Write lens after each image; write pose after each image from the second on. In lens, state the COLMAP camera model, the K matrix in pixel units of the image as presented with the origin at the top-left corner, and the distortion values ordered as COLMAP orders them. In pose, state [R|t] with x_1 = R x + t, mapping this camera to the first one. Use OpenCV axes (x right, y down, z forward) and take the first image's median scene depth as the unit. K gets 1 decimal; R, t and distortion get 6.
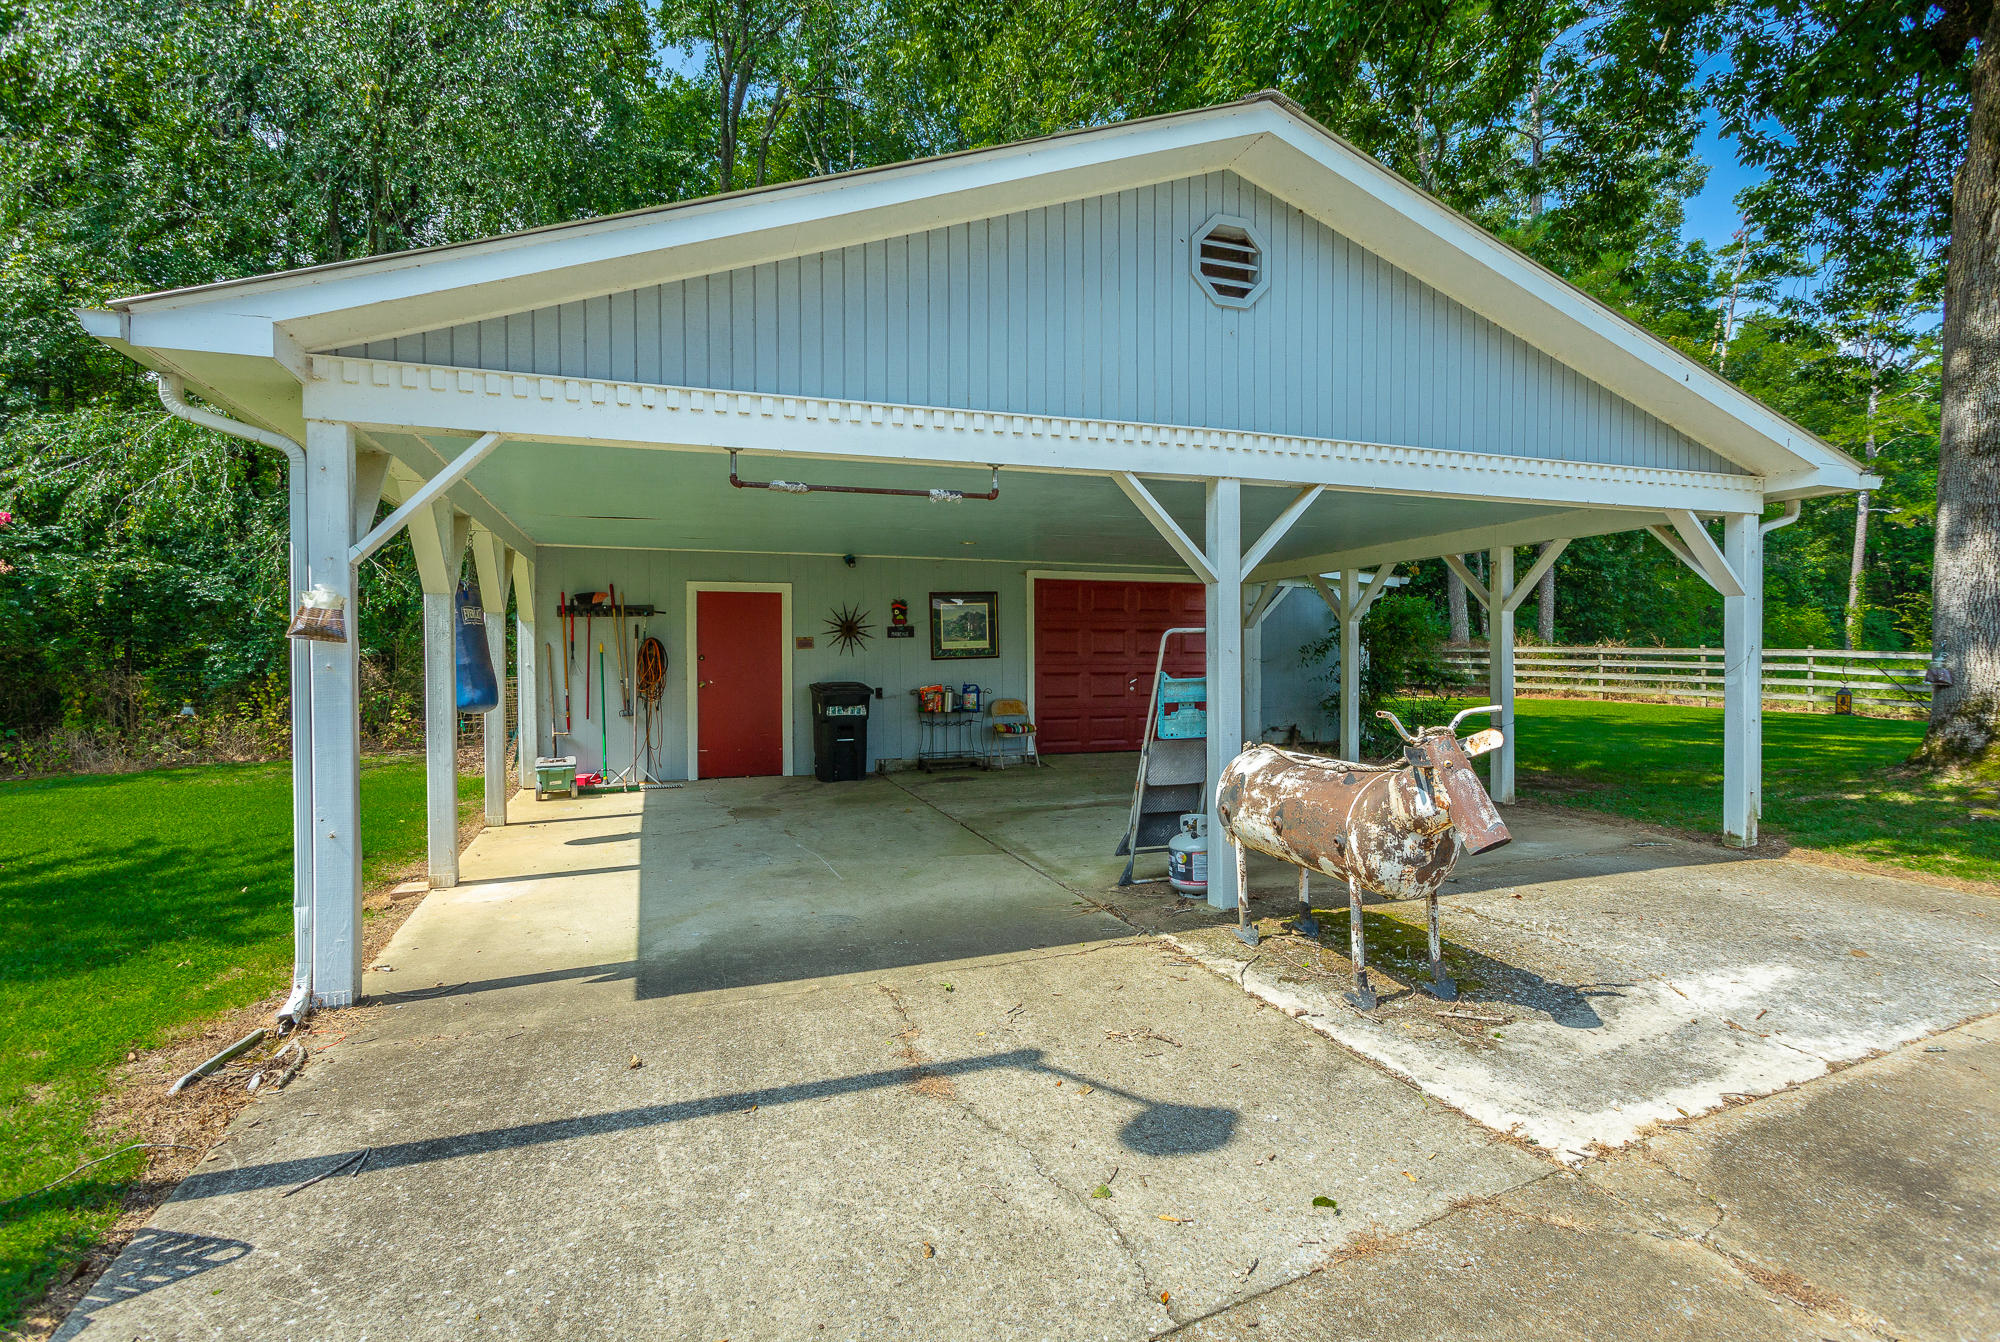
lens RADIAL K [[952.2, 0, 1000.0], [0, 952.2, 671.0], [0, 0, 1]] dist [-0.000533, 0.000011]
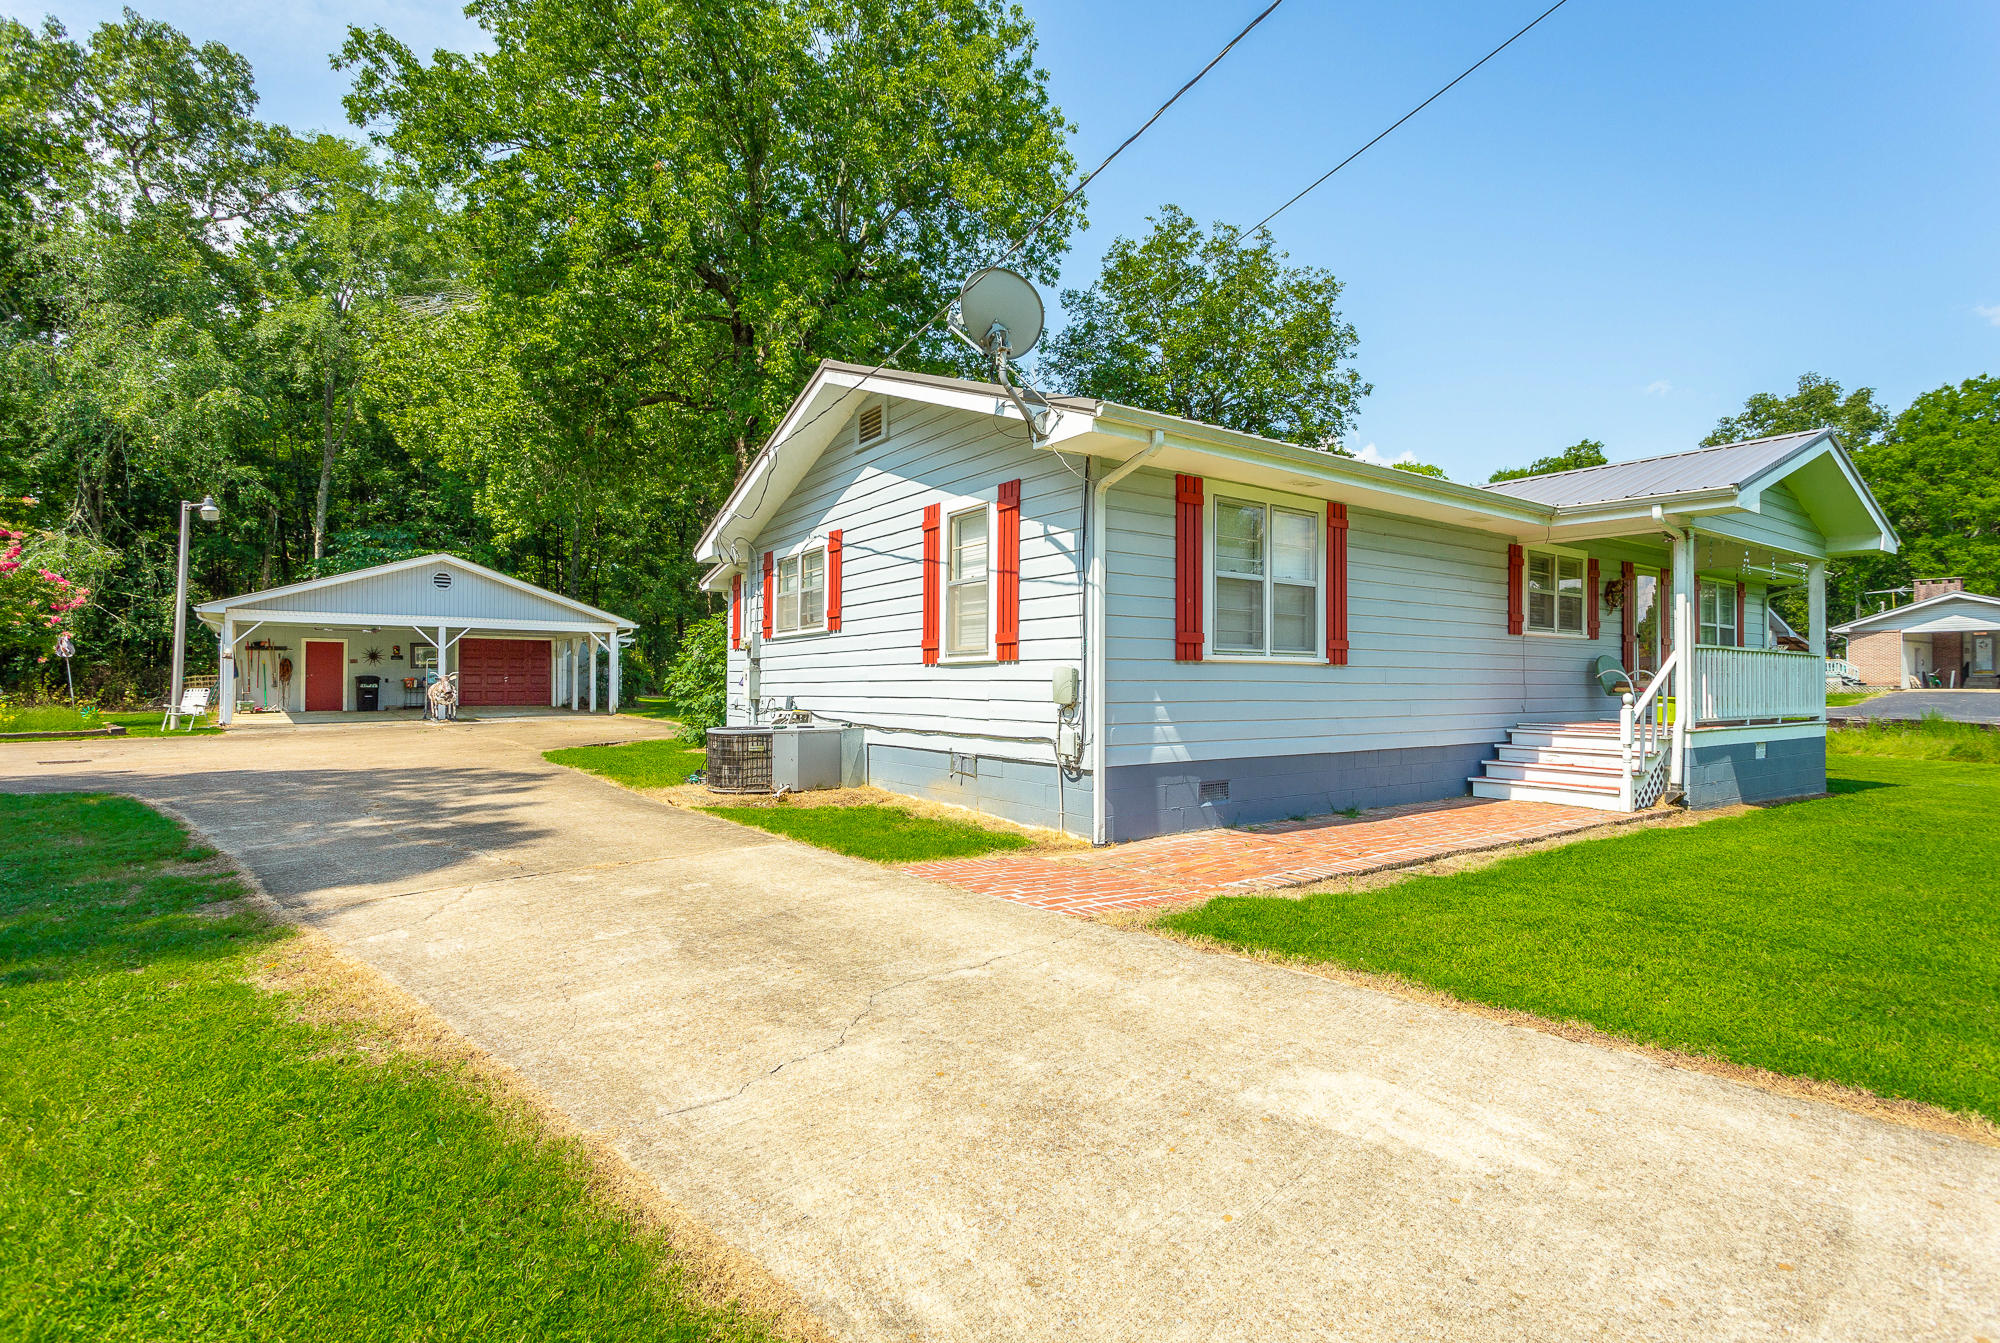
lens RADIAL K [[951.2, 0, 1001.5], [0, 951.2, 692.6], [0, 0, 1]] dist [-0.000194, -0.000009]
pose [[0.947025, 0.004079, 0.321133, 0.704820], [-0.002891, 0.999987, -0.004175, 0.068476], [-0.321146, 0.003026, 0.947025, -2.254137]]
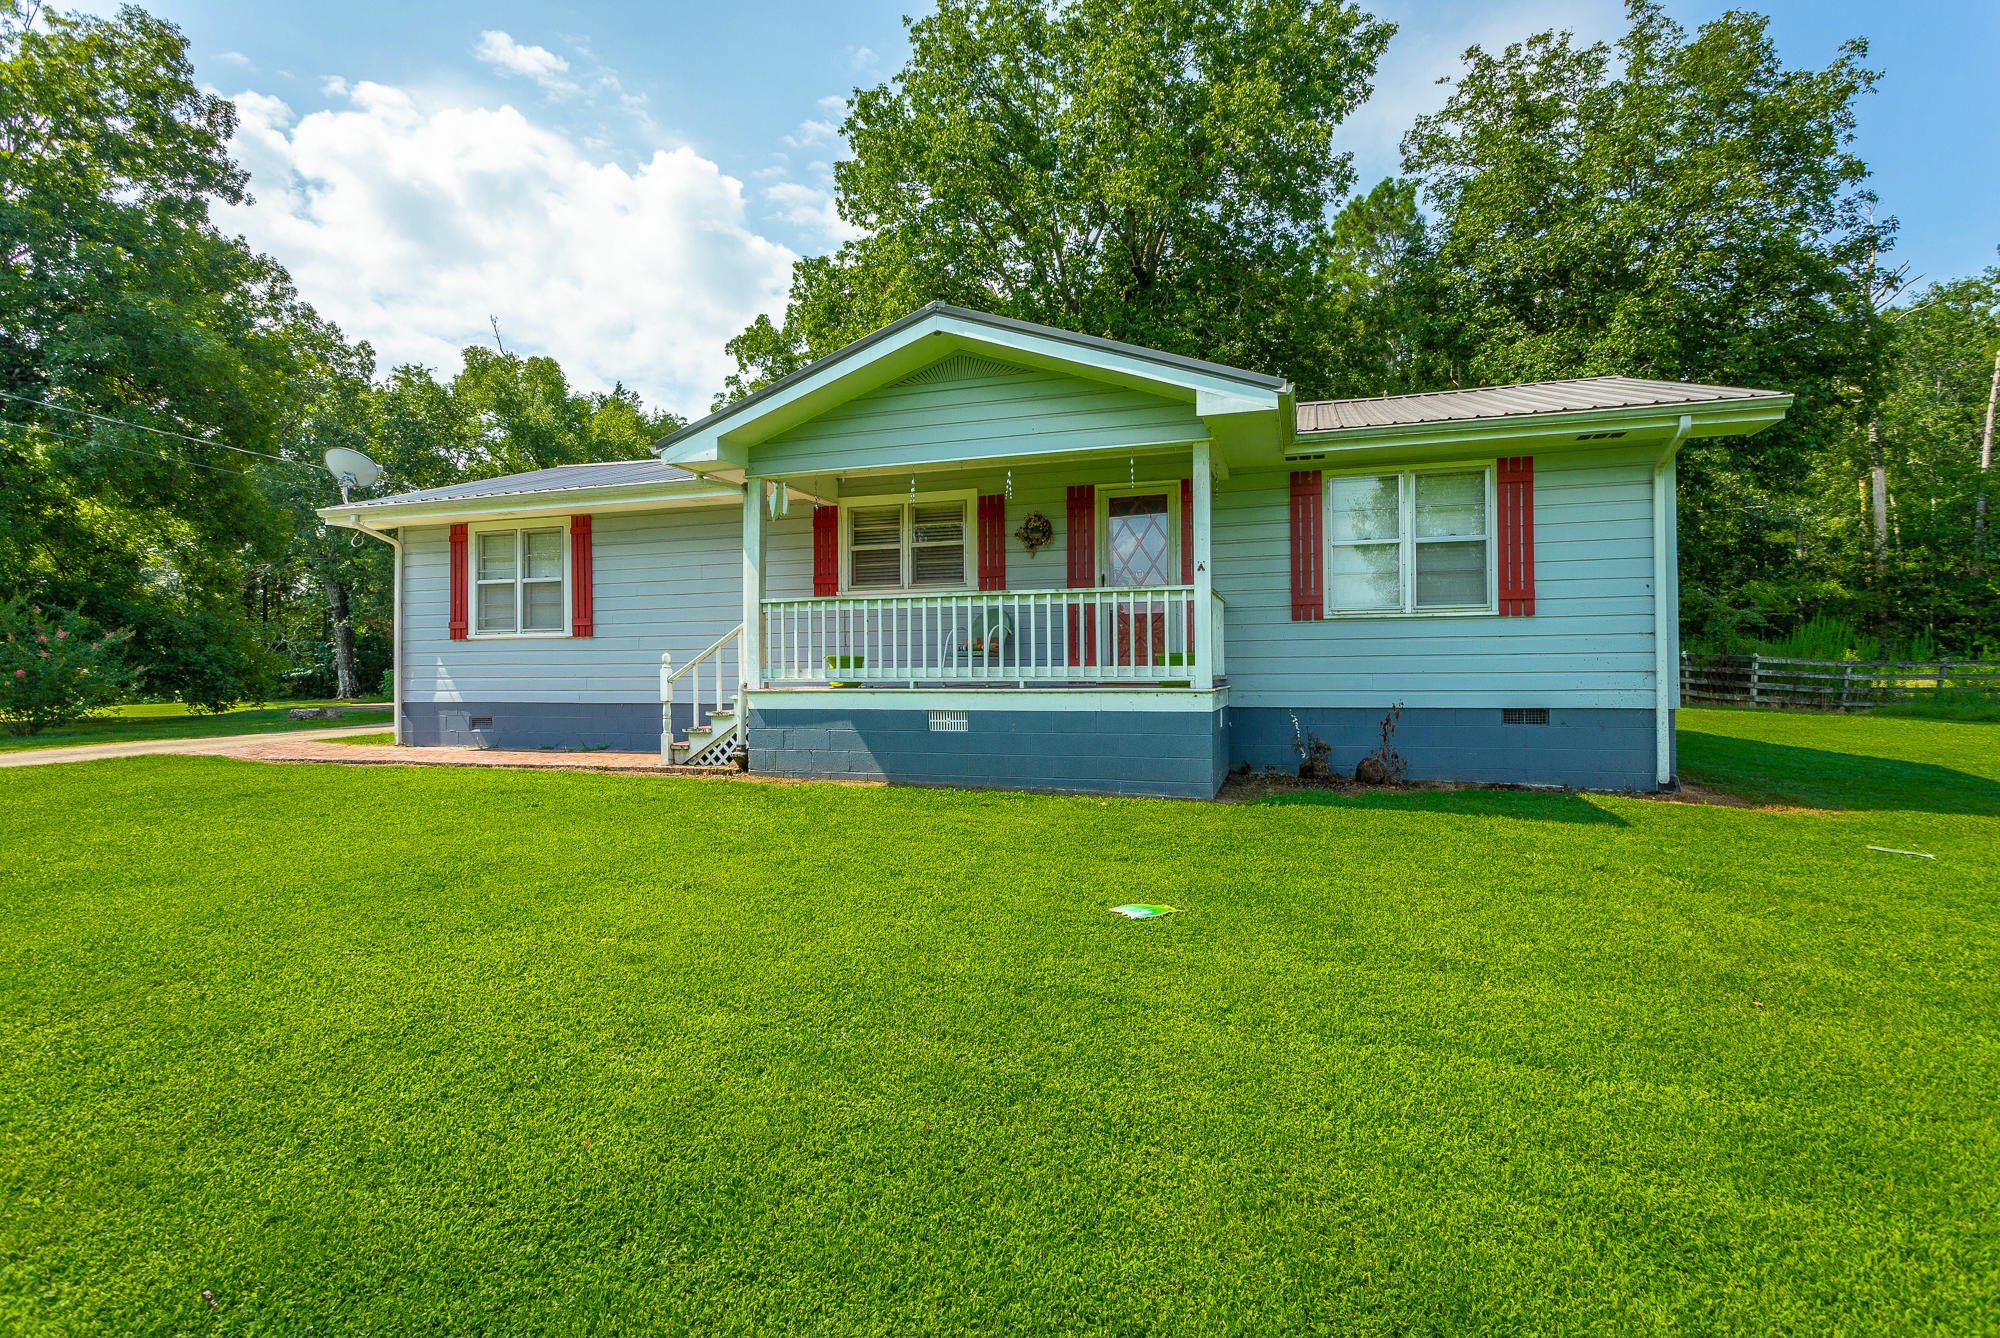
lens RADIAL K [[948.0, 0, 1000.0], [0, 948.0, 669.0], [0, 0, 1]] dist [-0.000391, 0.000157]
pose [[0.822400, -0.004009, -0.568896, 2.509143], [-0.003261, 0.999926, -0.011760, 0.091557], [0.568901, 0.011527, 0.822325, -2.180392]]
